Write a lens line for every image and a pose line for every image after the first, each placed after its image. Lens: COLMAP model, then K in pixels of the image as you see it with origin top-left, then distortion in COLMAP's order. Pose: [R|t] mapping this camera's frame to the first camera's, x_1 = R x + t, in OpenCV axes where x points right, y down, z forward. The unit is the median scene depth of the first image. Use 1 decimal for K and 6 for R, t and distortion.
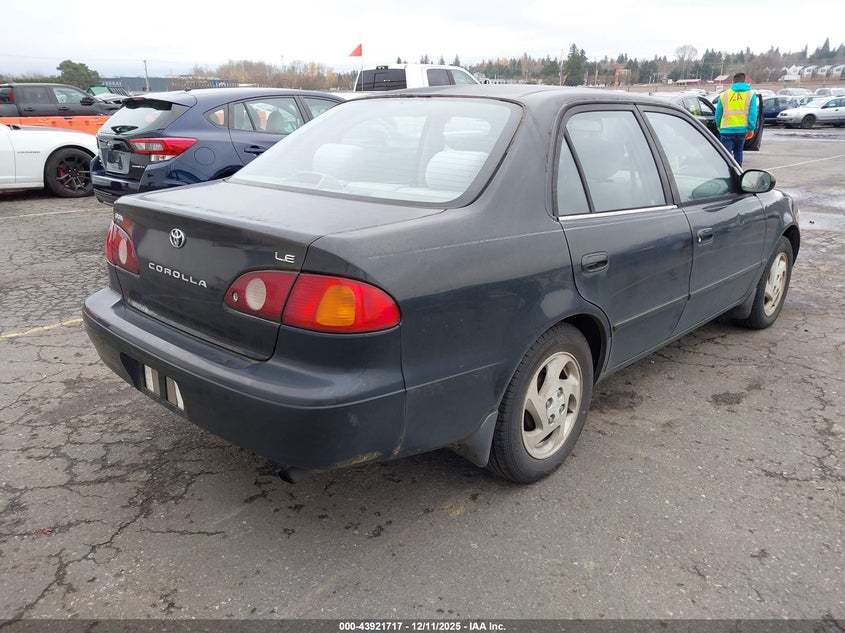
lens RADIAL K [[674.9, 0, 424.9], [0, 674.9, 319.1], [0, 0, 1]] dist [0.000708, -0.007769]
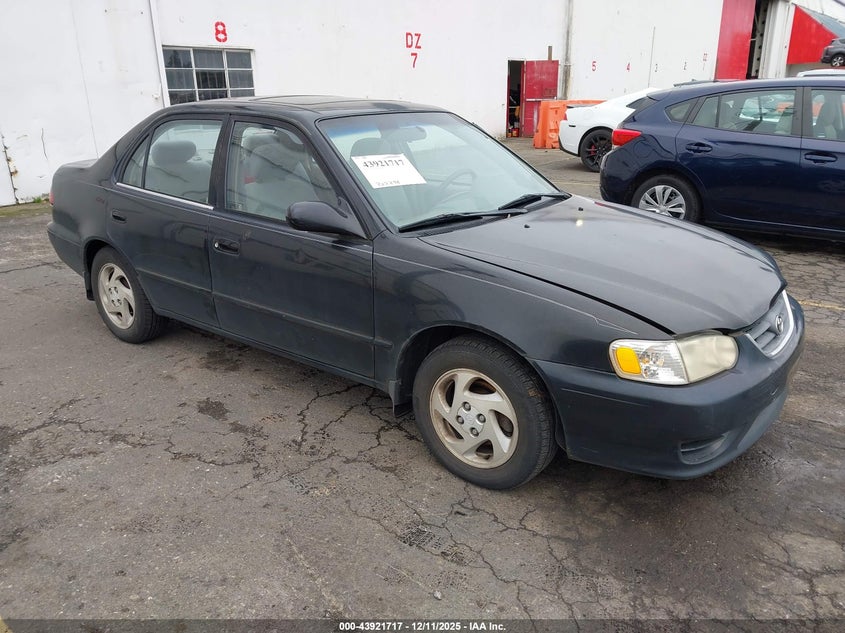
lens RADIAL K [[674.9, 0, 424.9], [0, 674.9, 319.1], [0, 0, 1]] dist [0.000708, -0.007769]
pose [[0.104932, 0.323621, -0.940350, 0.365035], [-0.296727, 0.912687, 0.280989, -0.100542], [0.949180, 0.249543, 0.191797, 0.282991]]
